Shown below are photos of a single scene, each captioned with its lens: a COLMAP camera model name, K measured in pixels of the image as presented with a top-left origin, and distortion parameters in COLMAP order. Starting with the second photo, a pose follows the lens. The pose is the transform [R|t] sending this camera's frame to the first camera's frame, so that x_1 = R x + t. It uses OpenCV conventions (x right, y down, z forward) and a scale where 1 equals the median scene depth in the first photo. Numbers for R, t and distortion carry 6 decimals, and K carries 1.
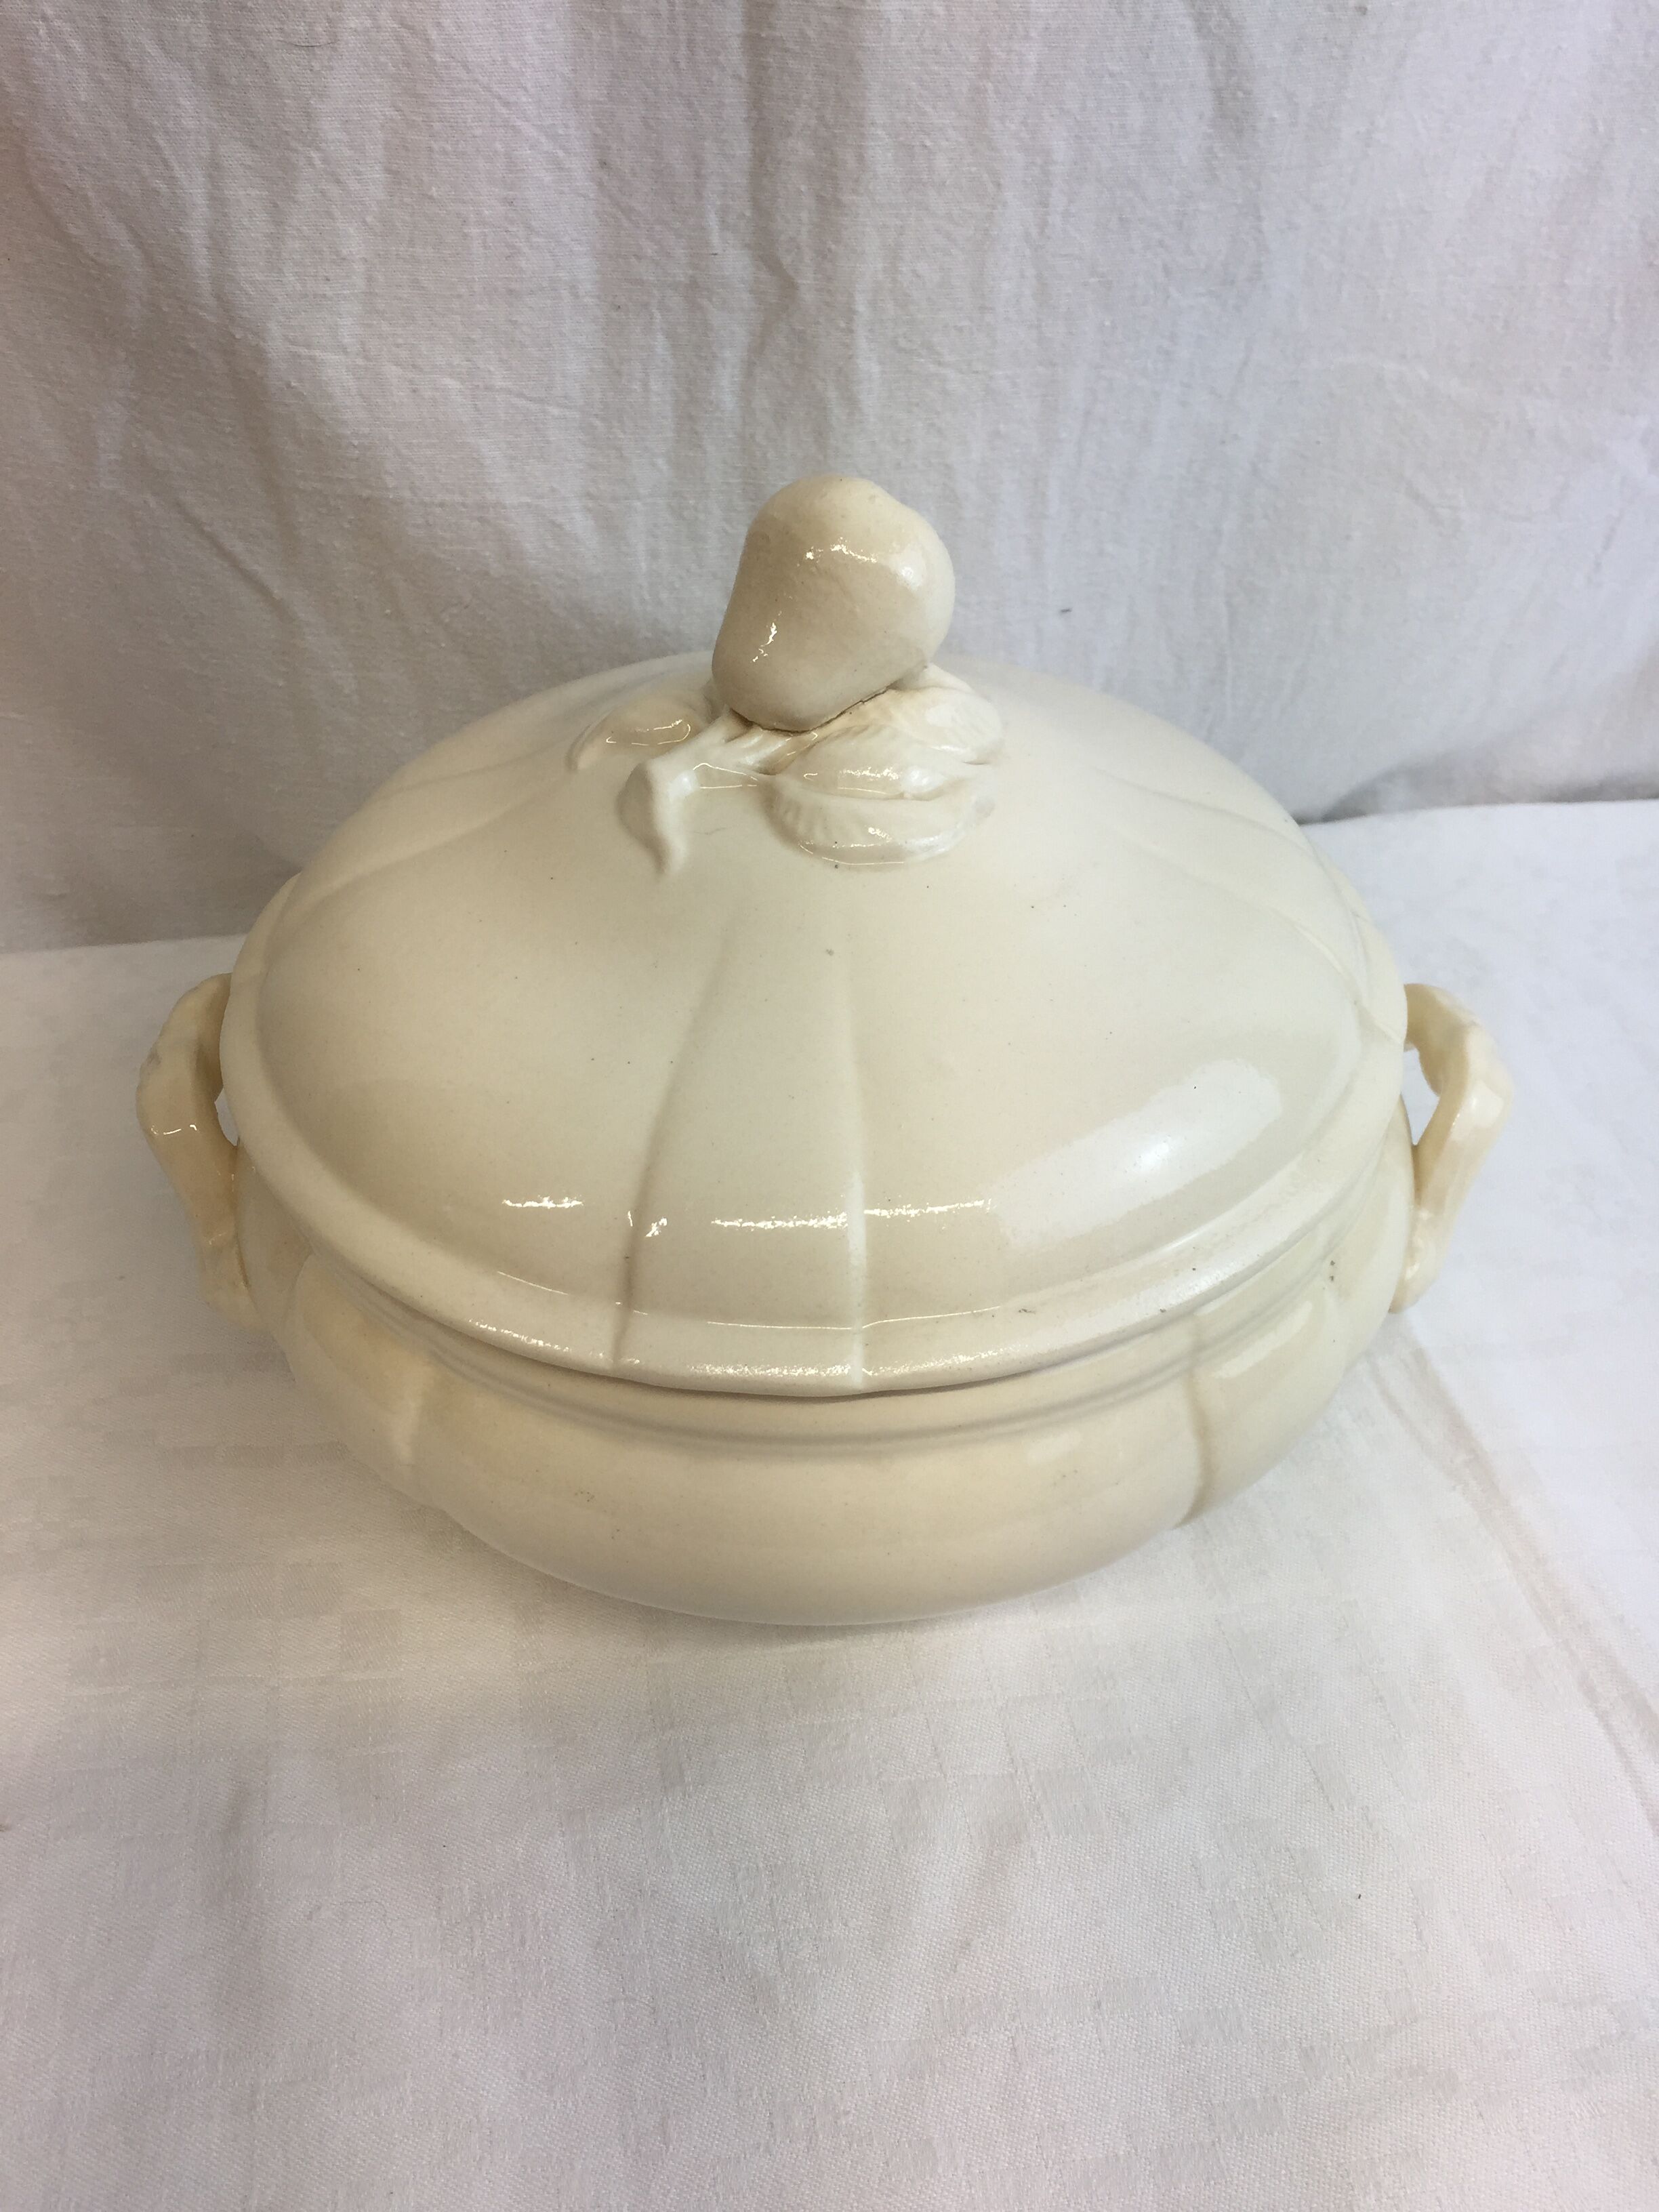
lens RADIAL K [[1973.0, 0, 829.5], [0, 1973.0, 1106.0], [0, 0, 1]] dist [0.087509, -0.127132]
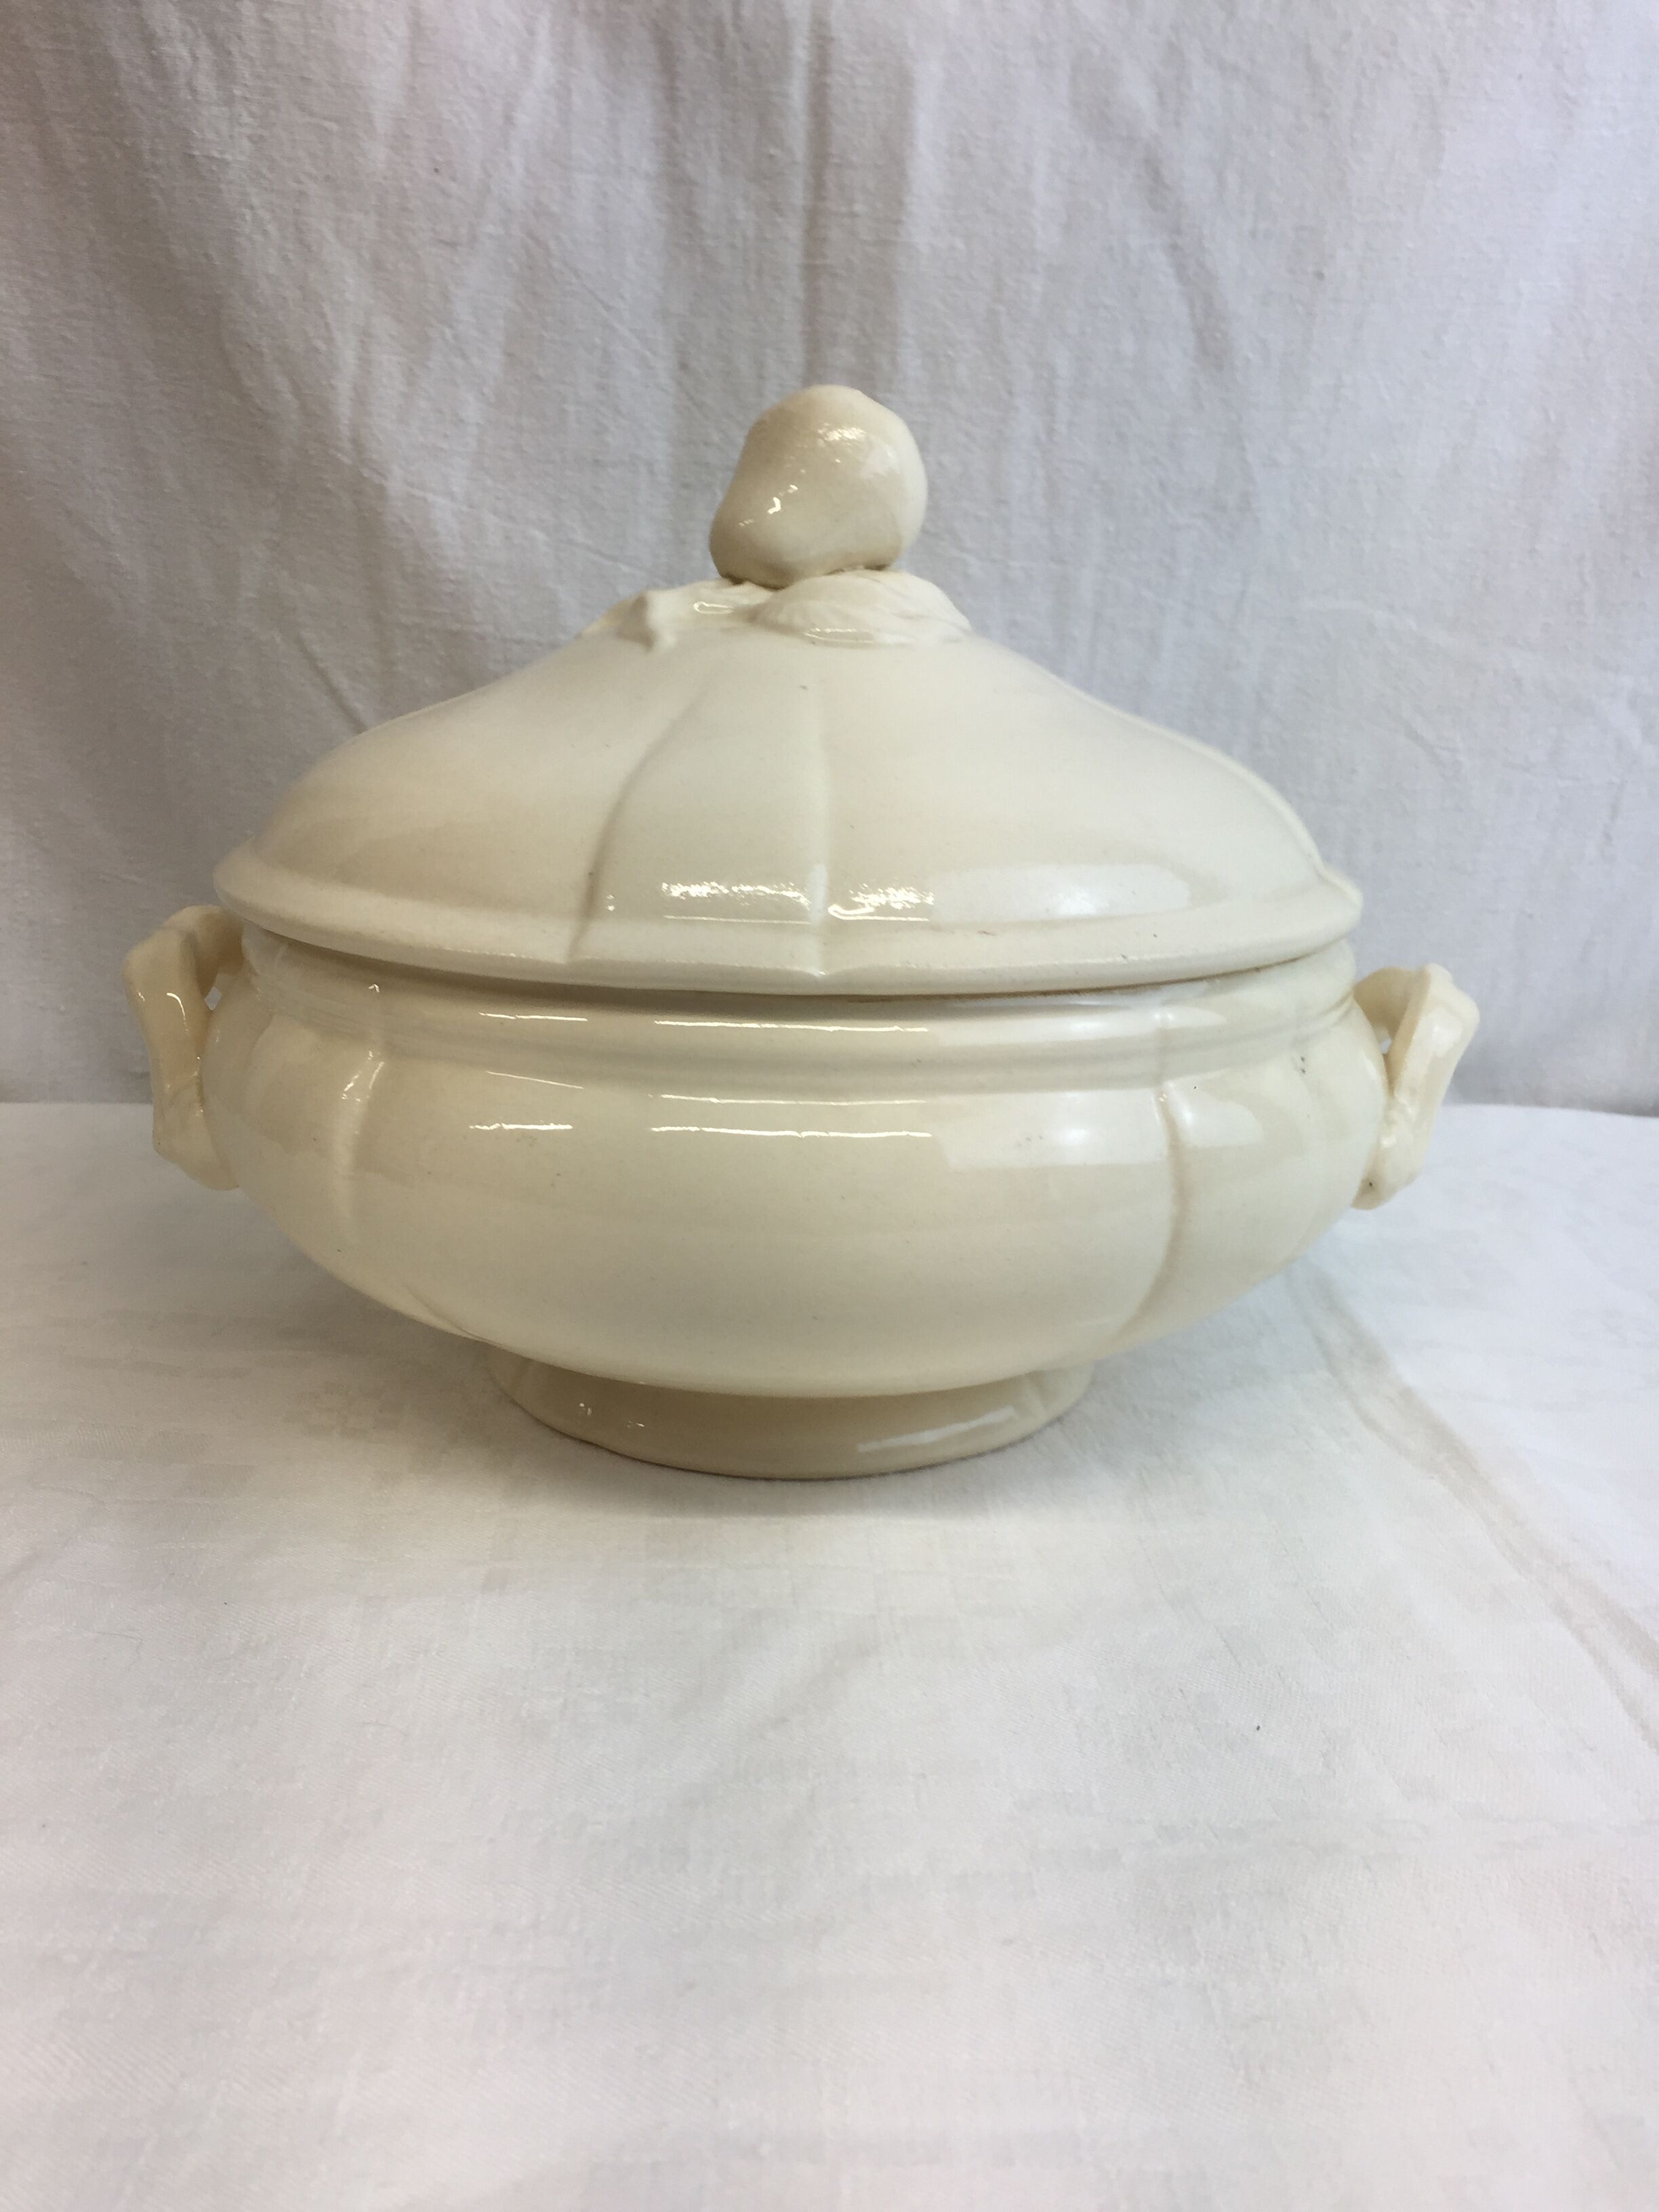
lens RADIAL K [[1935.6, 0, 839.8], [0, 1935.6, 1063.6], [0, 0, 1]] dist [0.082325, -0.133439]
pose [[0.992195, 0.054147, -0.112328, 0.131458], [-0.096466, 0.904113, -0.416261, 0.379019], [0.079018, 0.423848, 0.902280, 0.112512]]
